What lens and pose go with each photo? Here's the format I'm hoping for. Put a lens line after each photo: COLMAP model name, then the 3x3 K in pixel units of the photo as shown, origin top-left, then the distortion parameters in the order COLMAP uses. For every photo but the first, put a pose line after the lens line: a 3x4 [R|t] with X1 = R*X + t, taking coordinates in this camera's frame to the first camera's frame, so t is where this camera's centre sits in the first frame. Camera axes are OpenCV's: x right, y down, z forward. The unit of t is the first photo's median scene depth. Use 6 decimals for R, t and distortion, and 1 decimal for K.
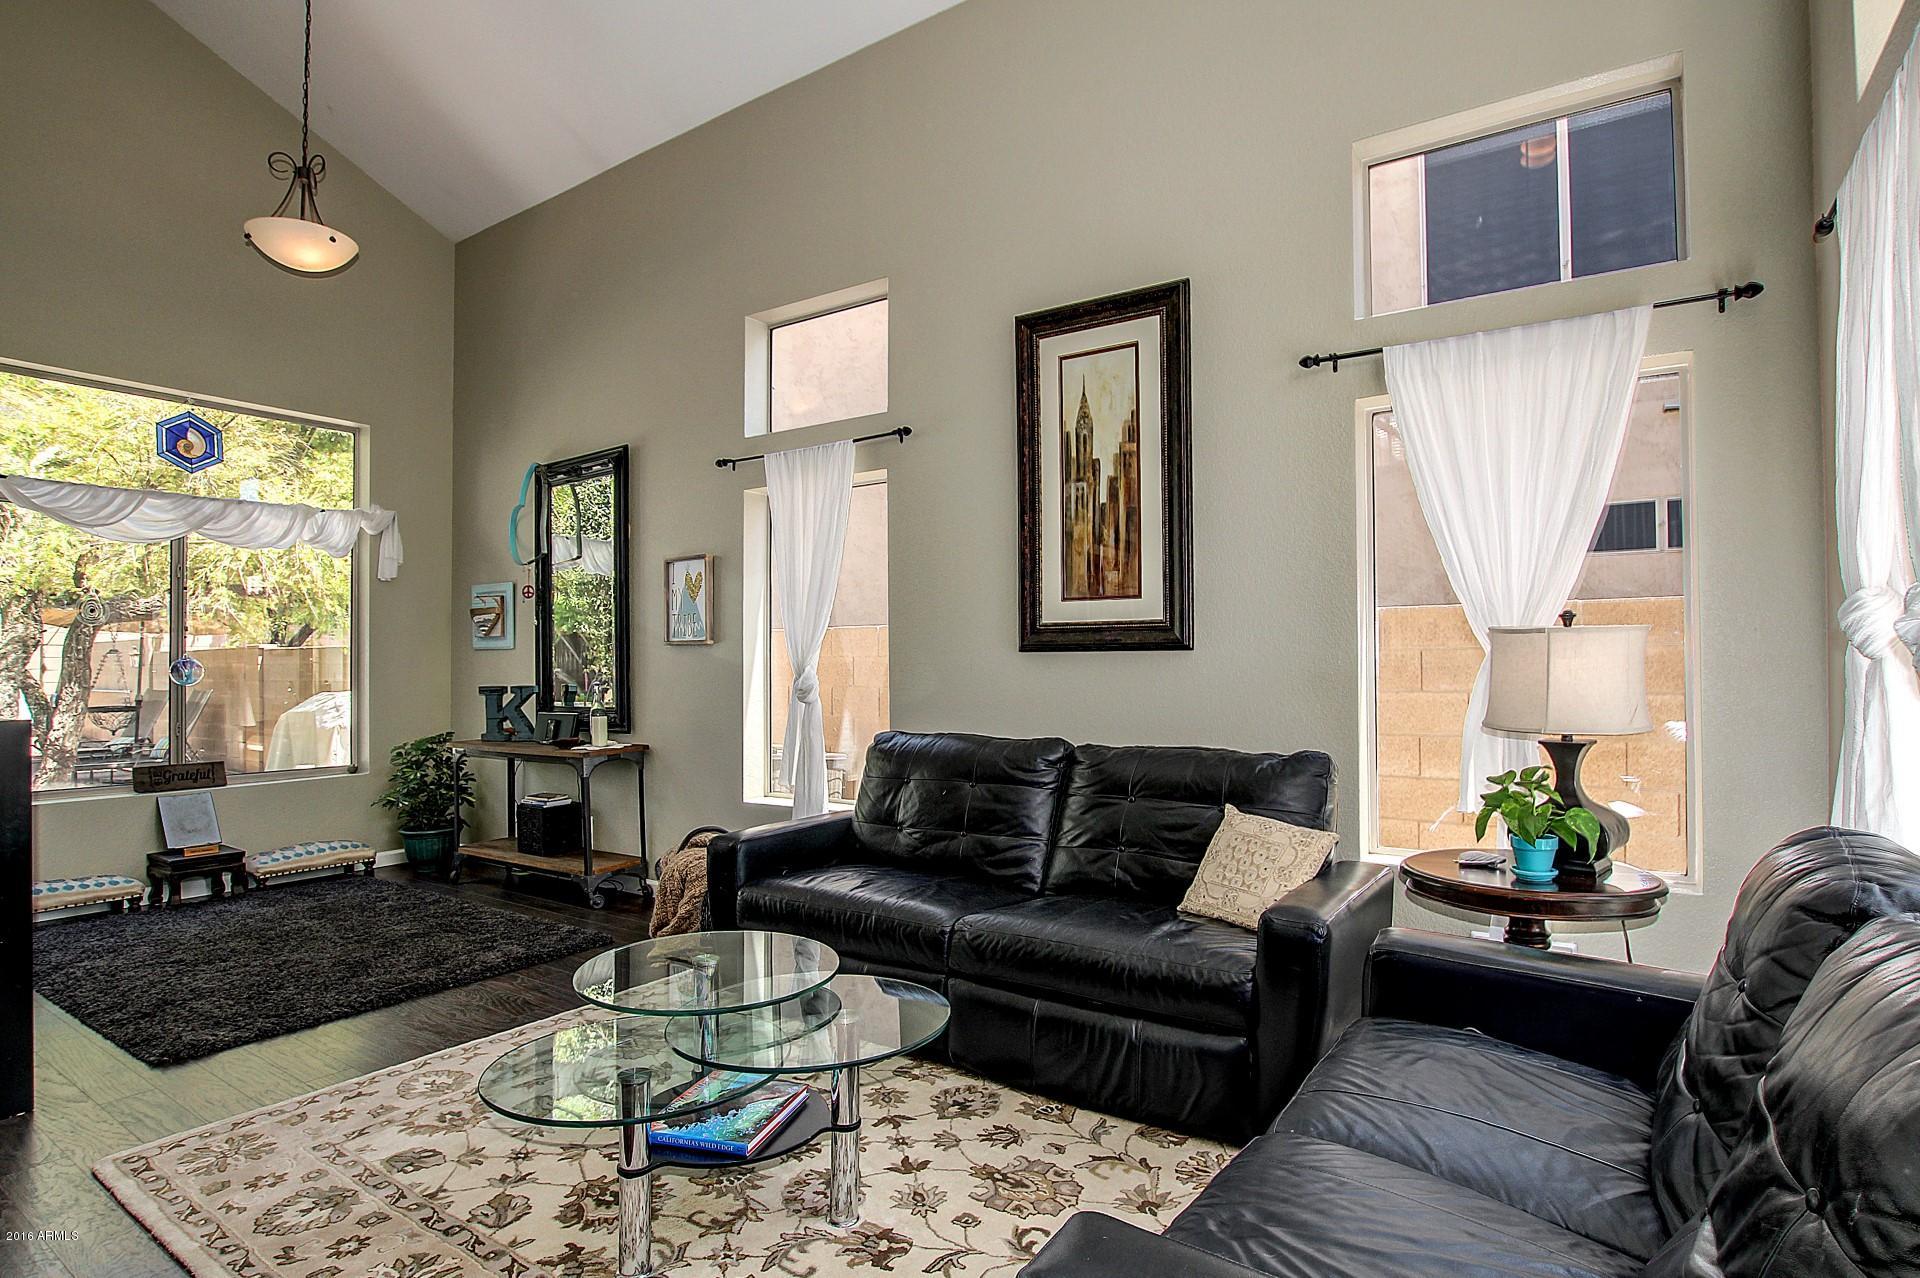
lens RADIAL K [[962.4, 0, 959.8], [0, 962.4, 649.5], [0, 0, 1]] dist [-0.027378, -0.000209]
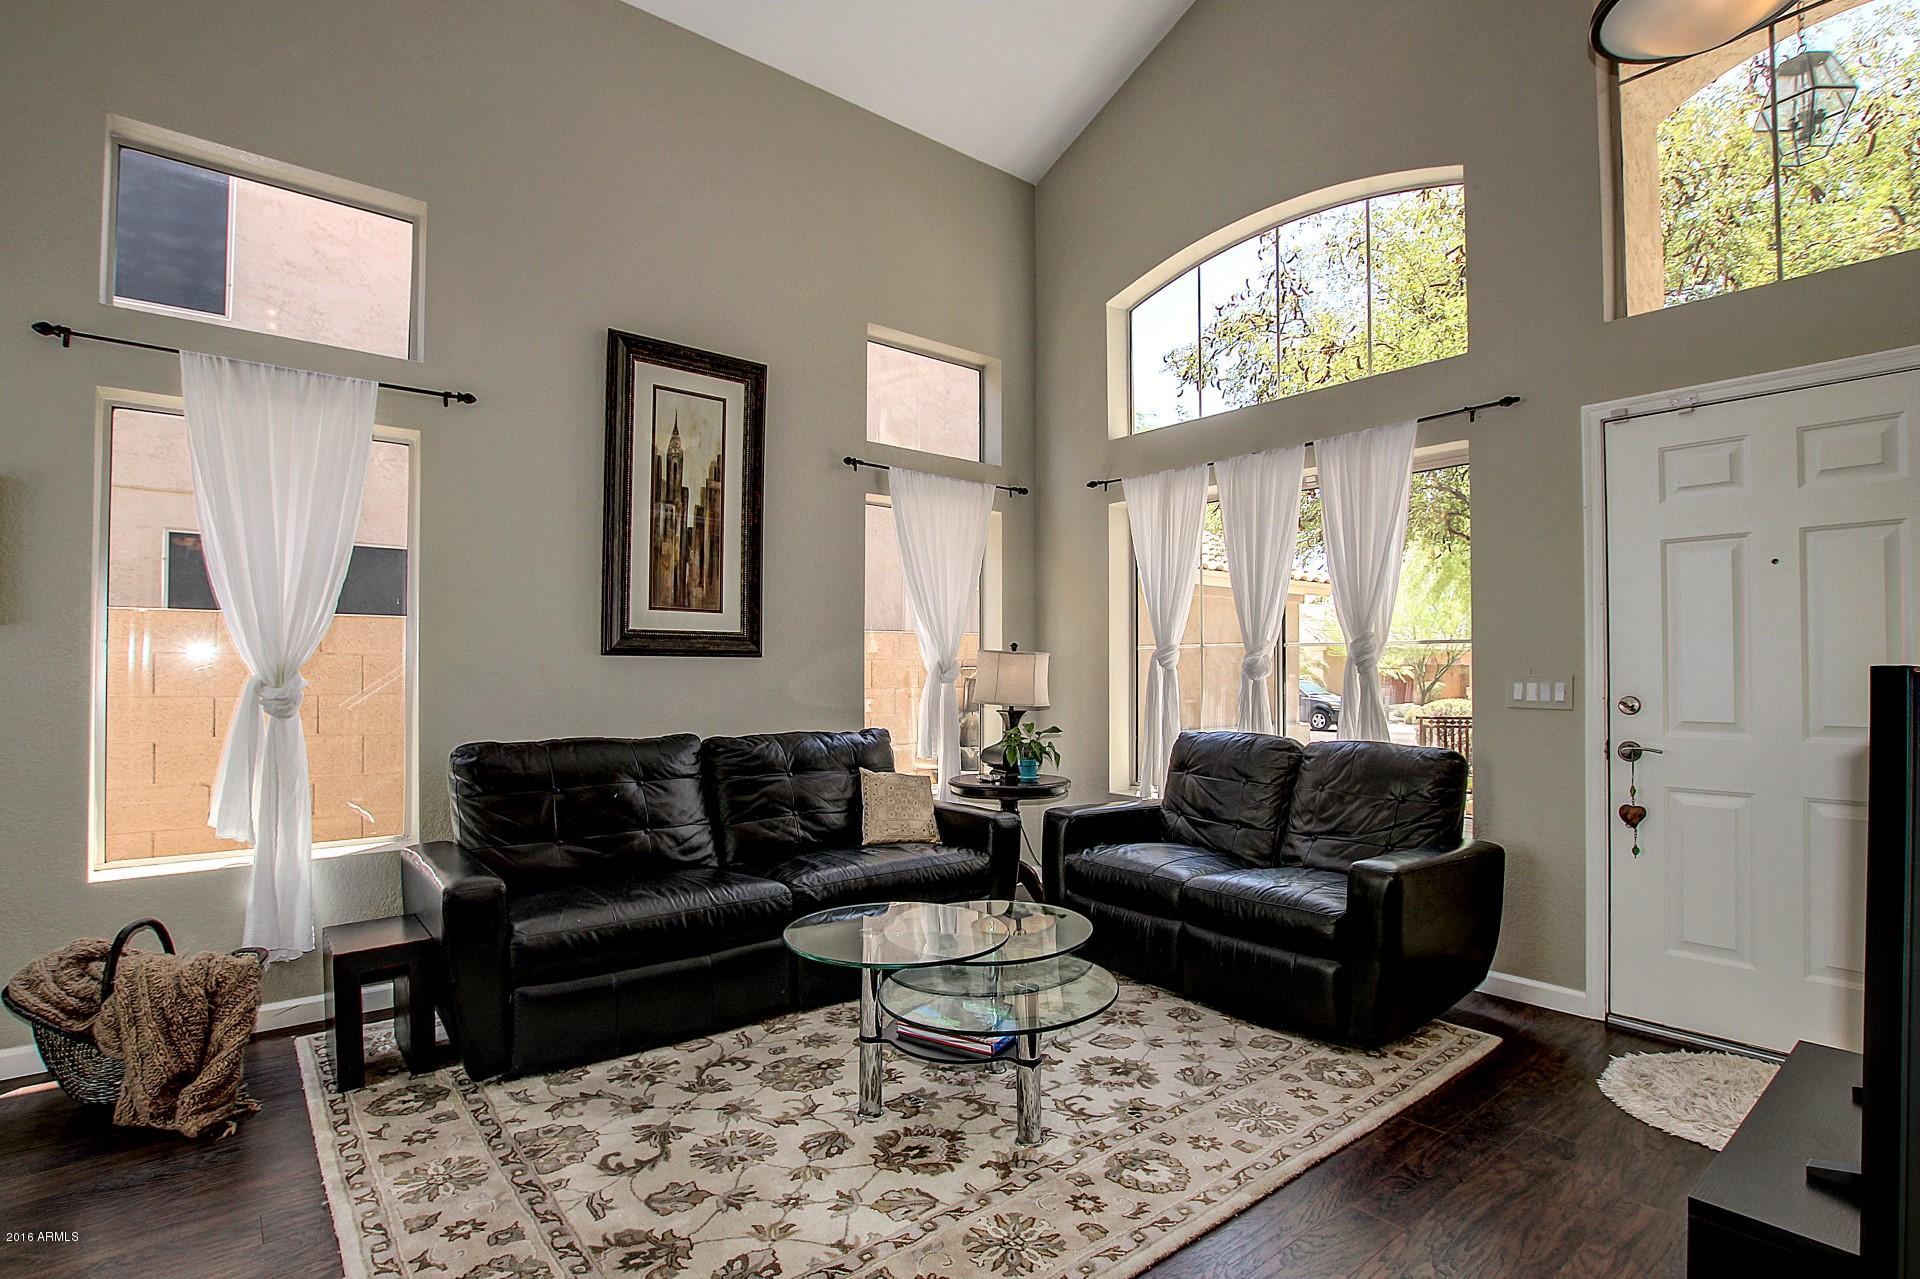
lens RADIAL K [[918.5, 0, 956.2], [0, 918.5, 648.1], [0, 0, 1]] dist [-0.018587, -0.000548]
pose [[0.304422, 0.023151, 0.952256, -0.793542], [-0.024977, 0.999555, -0.016316, 0.001447], [-0.952210, -0.018817, 0.304865, 0.364091]]
